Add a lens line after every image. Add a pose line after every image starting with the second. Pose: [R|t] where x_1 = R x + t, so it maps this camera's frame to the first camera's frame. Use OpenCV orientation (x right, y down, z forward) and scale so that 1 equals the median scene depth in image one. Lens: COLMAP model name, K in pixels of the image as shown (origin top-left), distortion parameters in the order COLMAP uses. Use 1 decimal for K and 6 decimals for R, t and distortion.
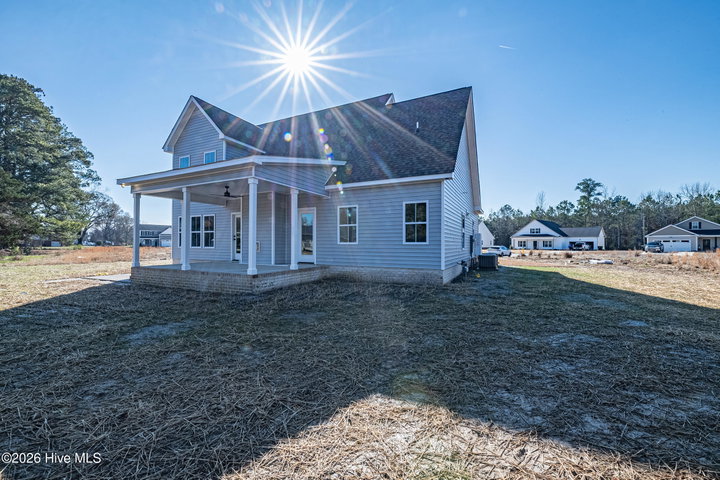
lens RADIAL K [[298.2, 0, 360.0], [0, 298.2, 240.0], [0, 0, 1]] dist [0.001499, 0.000181]
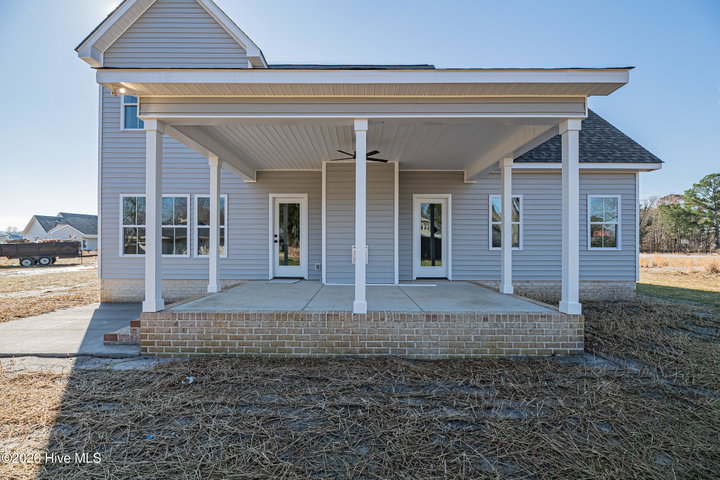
lens RADIAL K [[298.2, 0, 360.0], [0, 298.2, 240.0], [0, 0, 1]] dist [0.001499, 0.000181]
pose [[0.893096, 0.020461, 0.449400, -0.531177], [-0.007086, 0.999481, -0.031422, 0.012282], [-0.449810, 0.024879, 0.892778, 0.430465]]
